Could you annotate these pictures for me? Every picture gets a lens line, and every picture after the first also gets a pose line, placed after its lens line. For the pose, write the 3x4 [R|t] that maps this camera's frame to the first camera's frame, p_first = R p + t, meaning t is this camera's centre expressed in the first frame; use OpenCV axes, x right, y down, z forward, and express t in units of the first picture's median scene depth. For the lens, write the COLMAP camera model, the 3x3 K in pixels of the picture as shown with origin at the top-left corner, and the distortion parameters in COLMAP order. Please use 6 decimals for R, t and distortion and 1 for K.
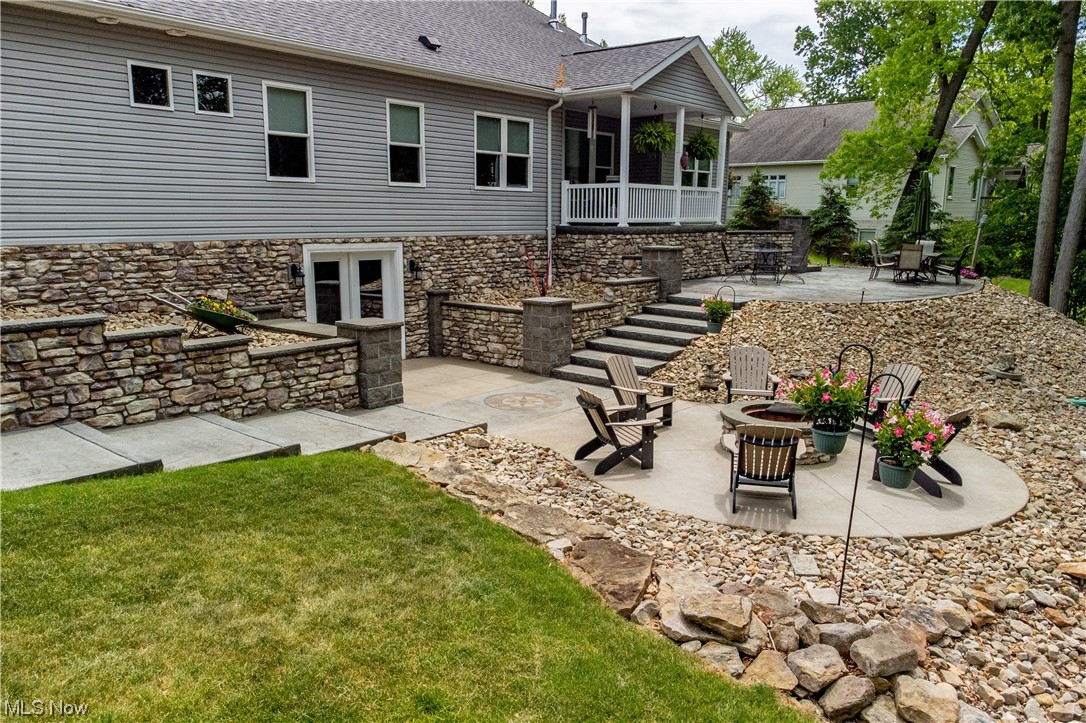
lens RADIAL K [[834.4, 0, 543.0], [0, 834.4, 361.5], [0, 0, 1]] dist [0.010871, -0.000978]
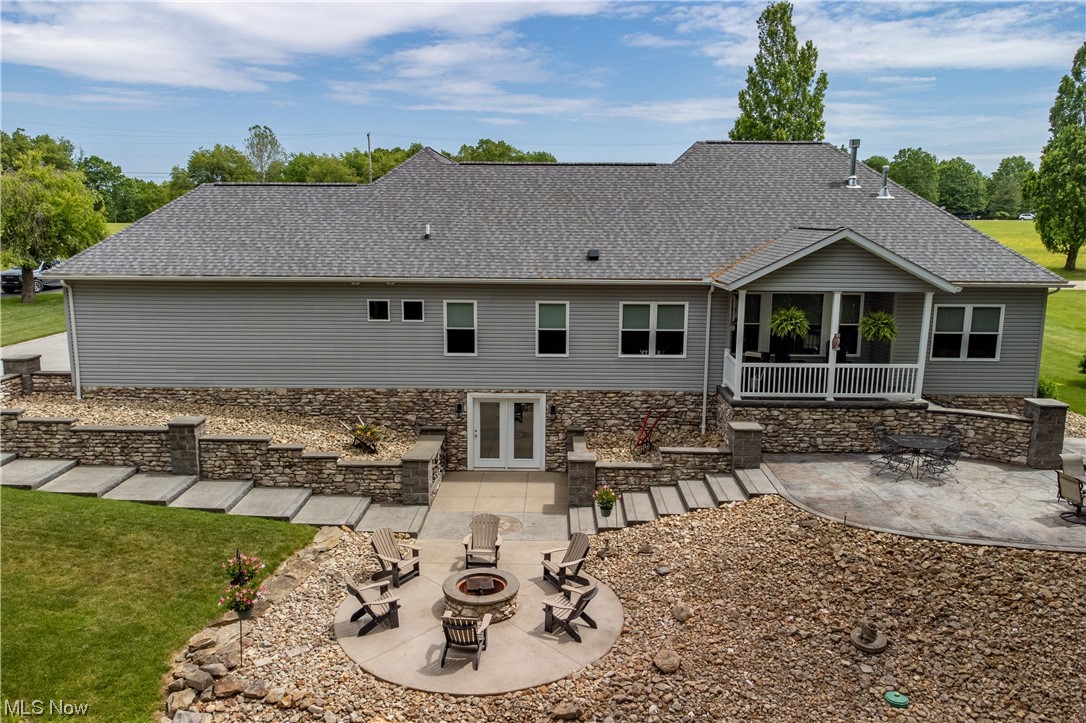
lens RADIAL K [[814.8, 0, 537.8], [0, 814.8, 360.5], [0, 0, 1]] dist [0.008993, -0.005678]
pose [[0.619655, 0.133344, -0.773464, 1.084530], [-0.139458, 0.988487, 0.058688, -0.331128], [0.772385, 0.071500, 0.631117, 0.091675]]
